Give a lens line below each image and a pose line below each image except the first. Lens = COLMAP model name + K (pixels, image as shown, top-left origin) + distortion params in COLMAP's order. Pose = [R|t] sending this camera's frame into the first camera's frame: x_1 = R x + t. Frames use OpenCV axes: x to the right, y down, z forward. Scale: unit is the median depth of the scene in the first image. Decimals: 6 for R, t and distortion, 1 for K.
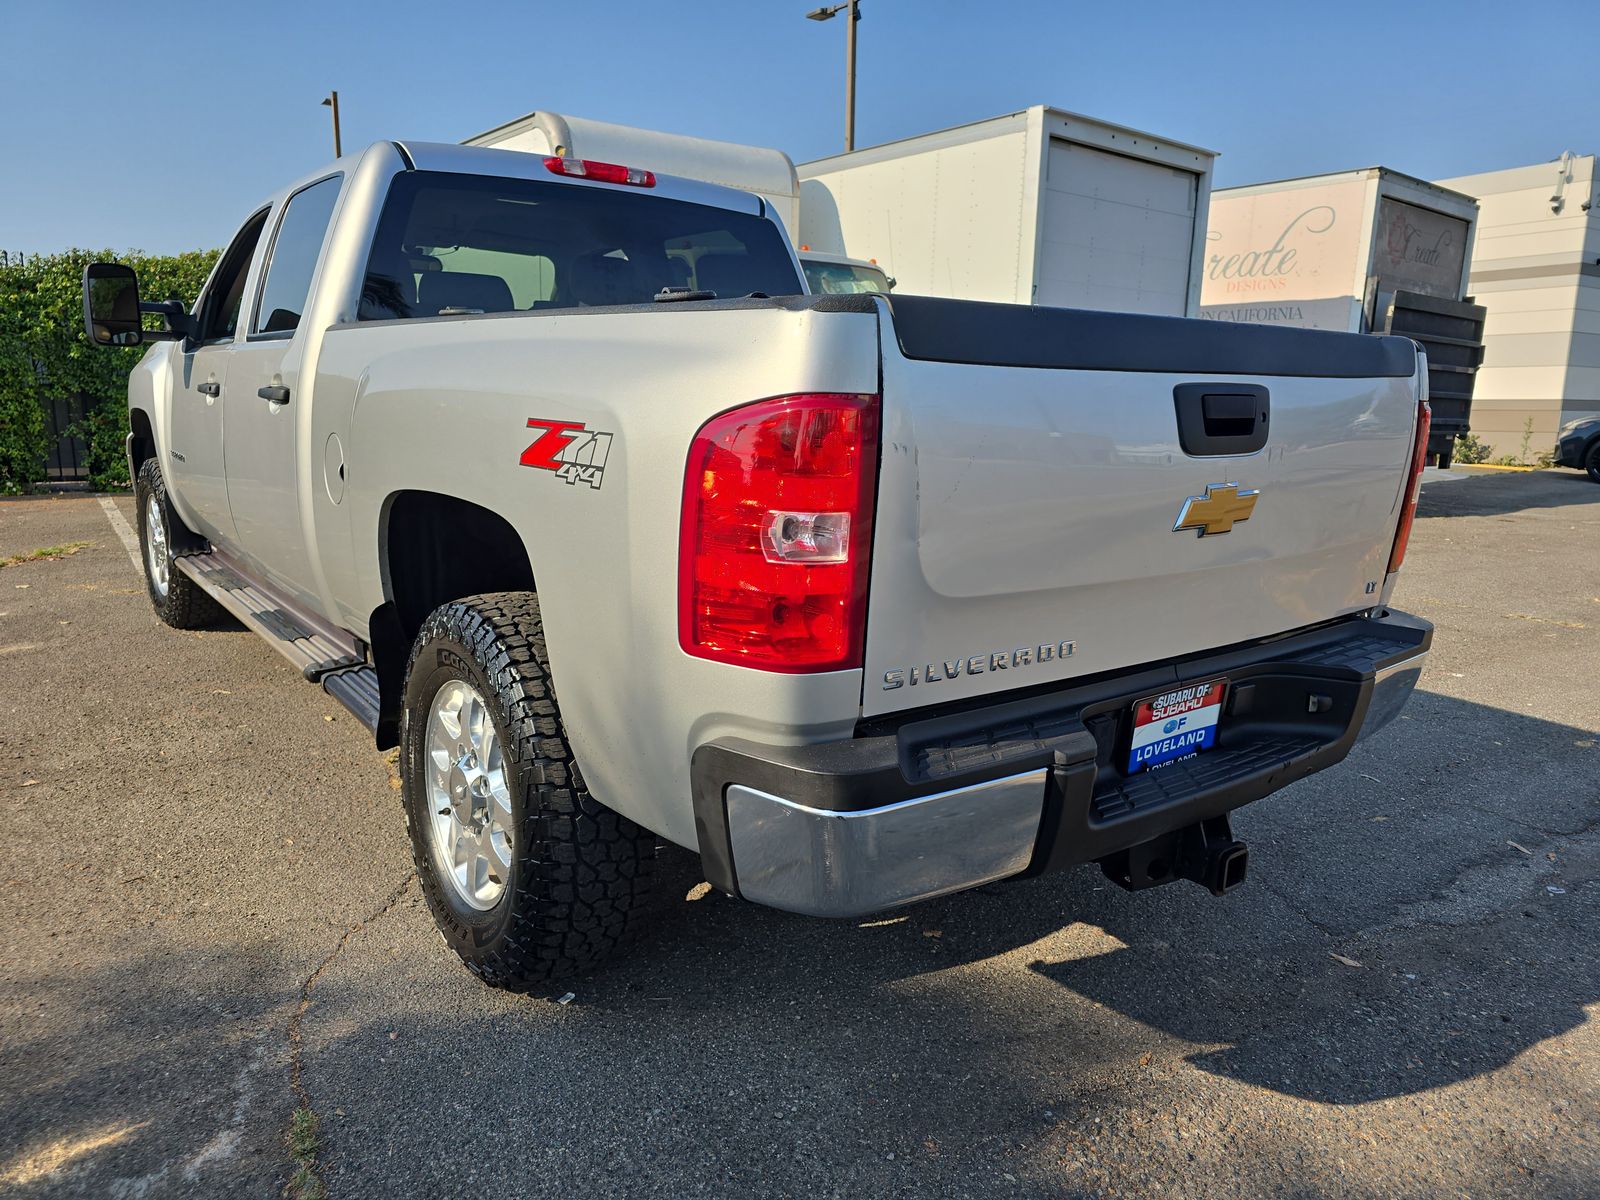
lens RADIAL K [[1095.5, 0, 812.9], [0, 1095.5, 630.4], [0, 0, 1]] dist [0.039440, -0.030757]
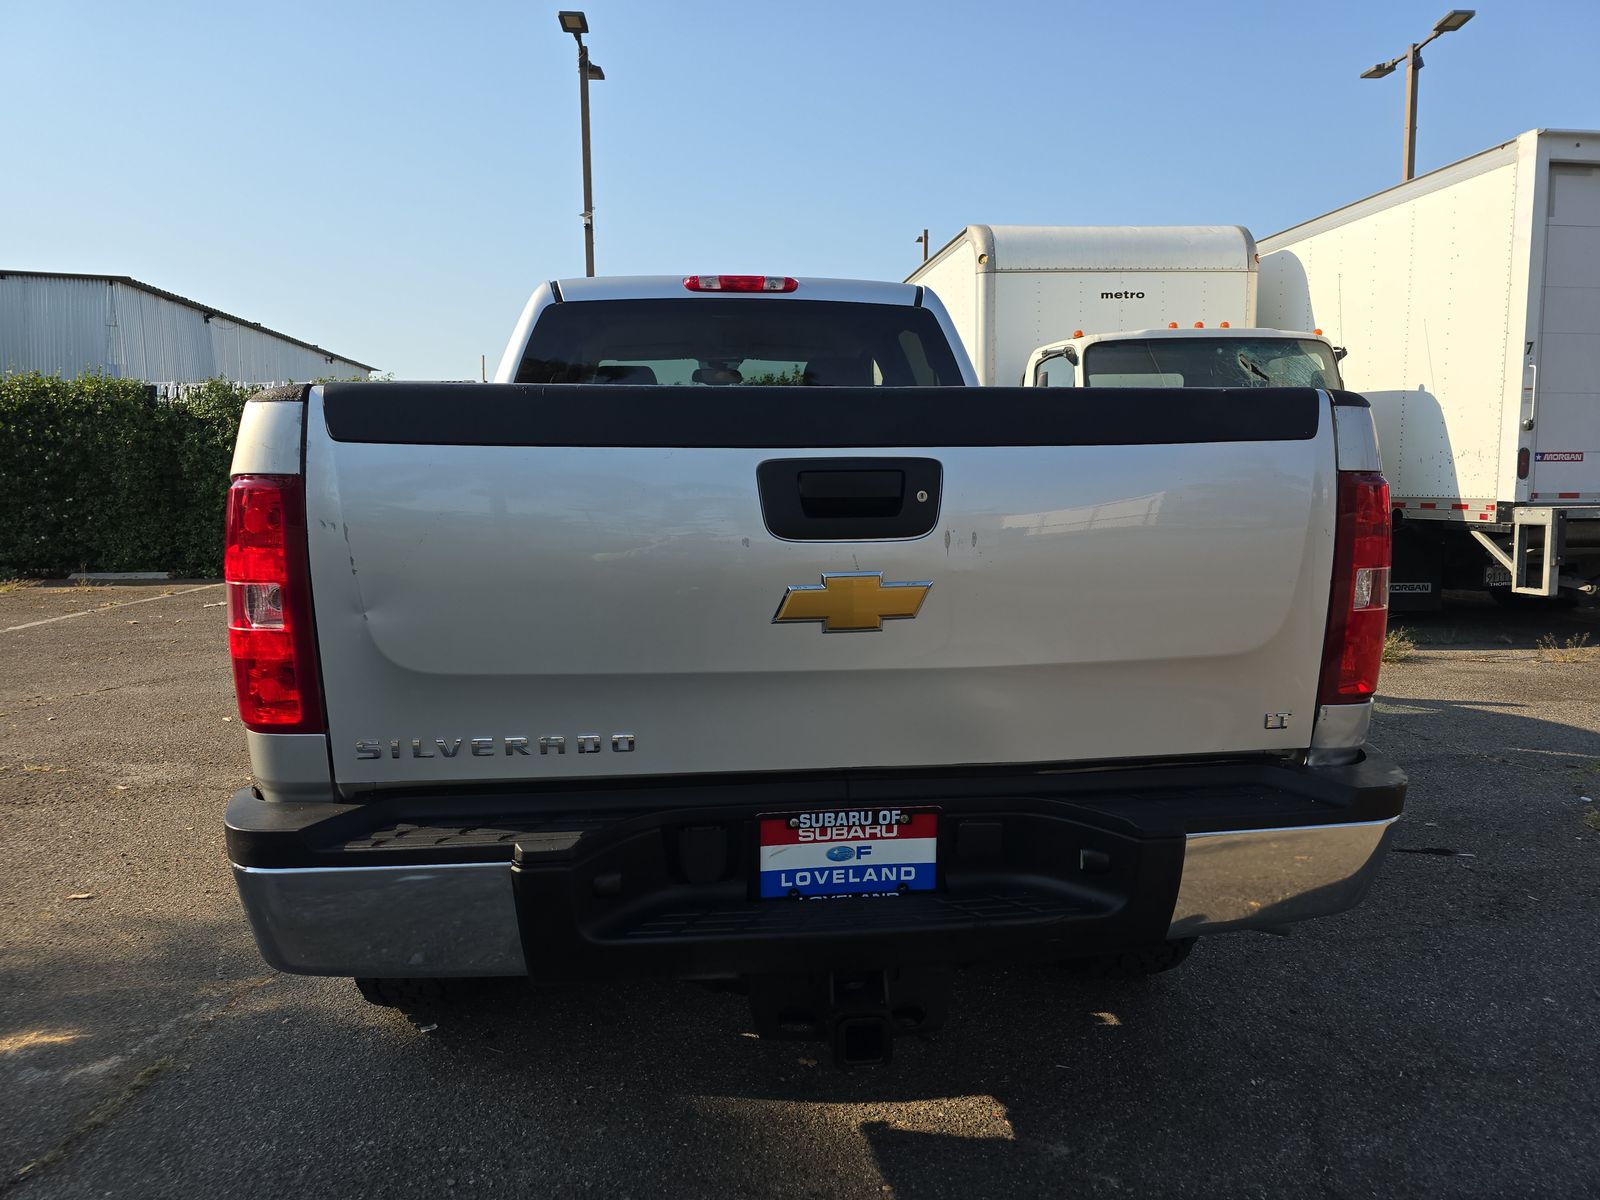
lens RADIAL K [[1095.5, 0, 808.2], [0, 1095.5, 611.0], [0, 0, 1]] dist [0.039440, -0.030757]
pose [[0.855218, 0.040665, -0.516671, 0.706999], [-0.092214, 0.992949, -0.074487, -0.032267], [0.509999, 0.111347, 0.852938, 0.230771]]
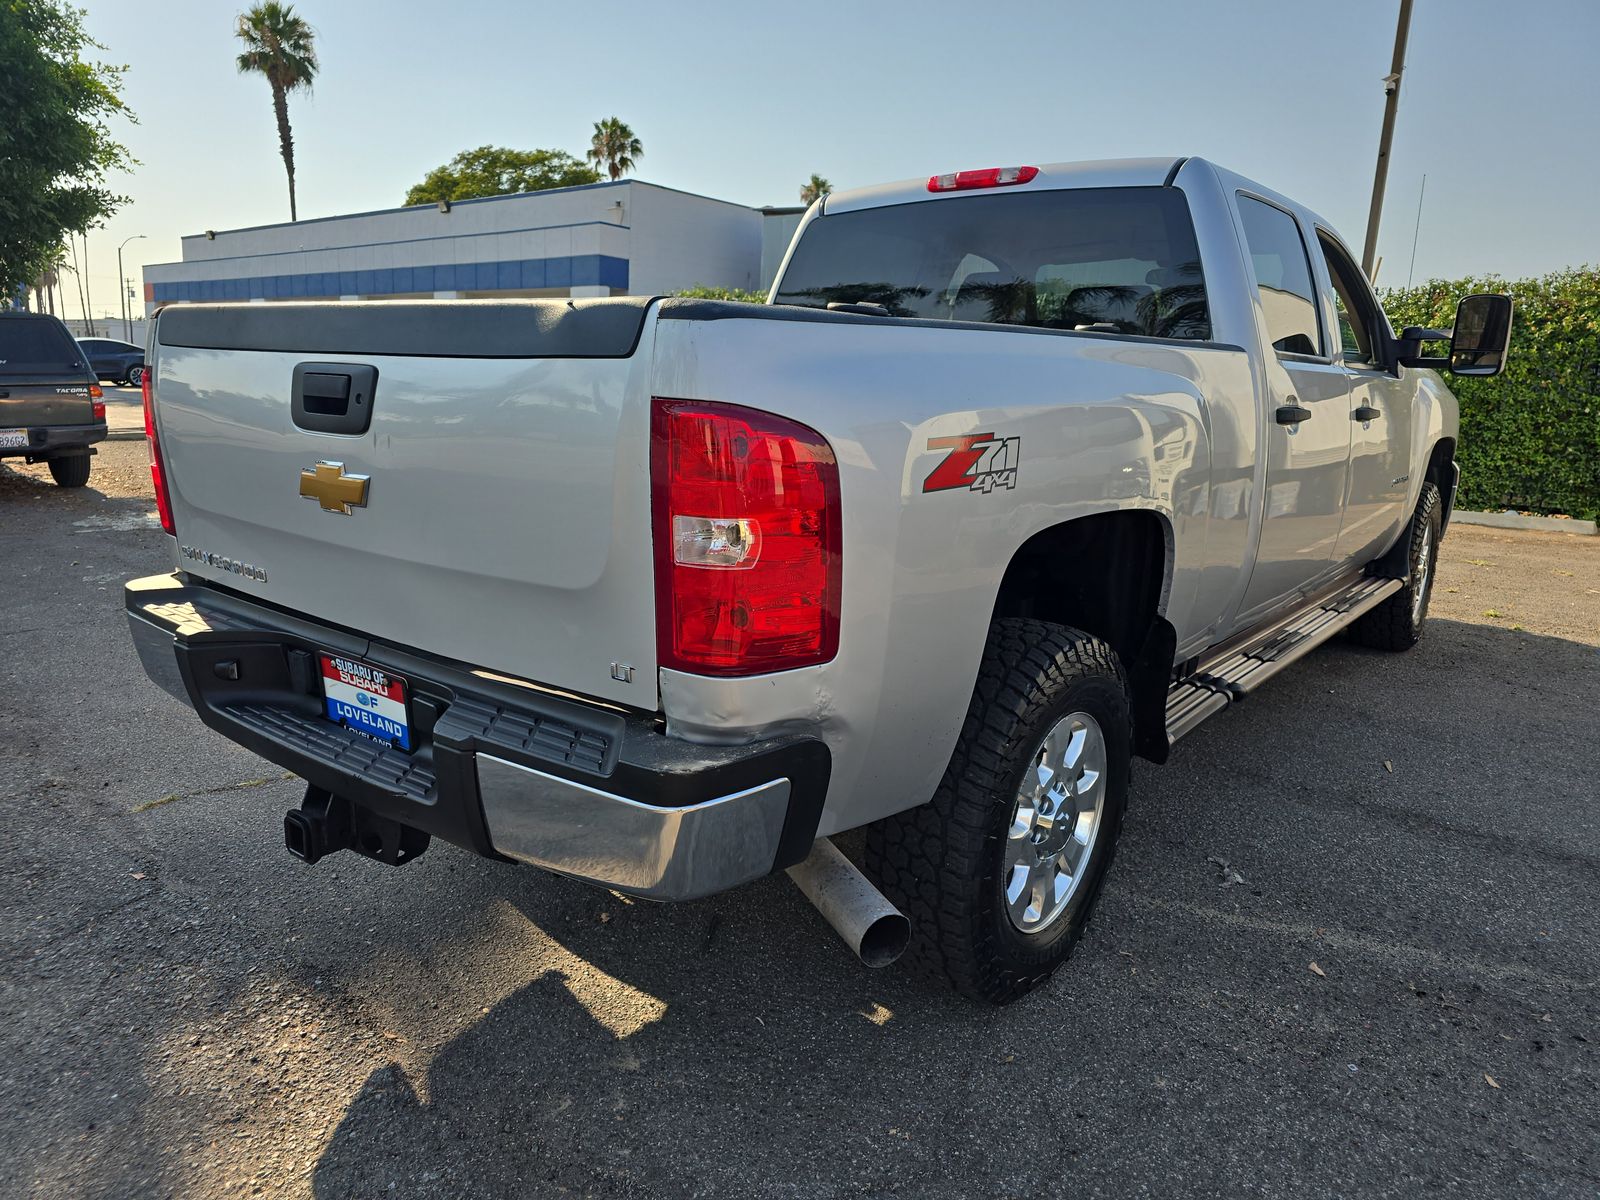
lens RADIAL K [[1095.5, 0, 758.4], [0, 1095.5, 616.4], [0, 0, 1]] dist [0.039440, -0.030757]
pose [[0.211913, 0.198108, -0.956999, 1.319378], [-0.235724, 0.960688, 0.146674, -0.215950], [0.948434, 0.194506, 0.250281, 1.036121]]
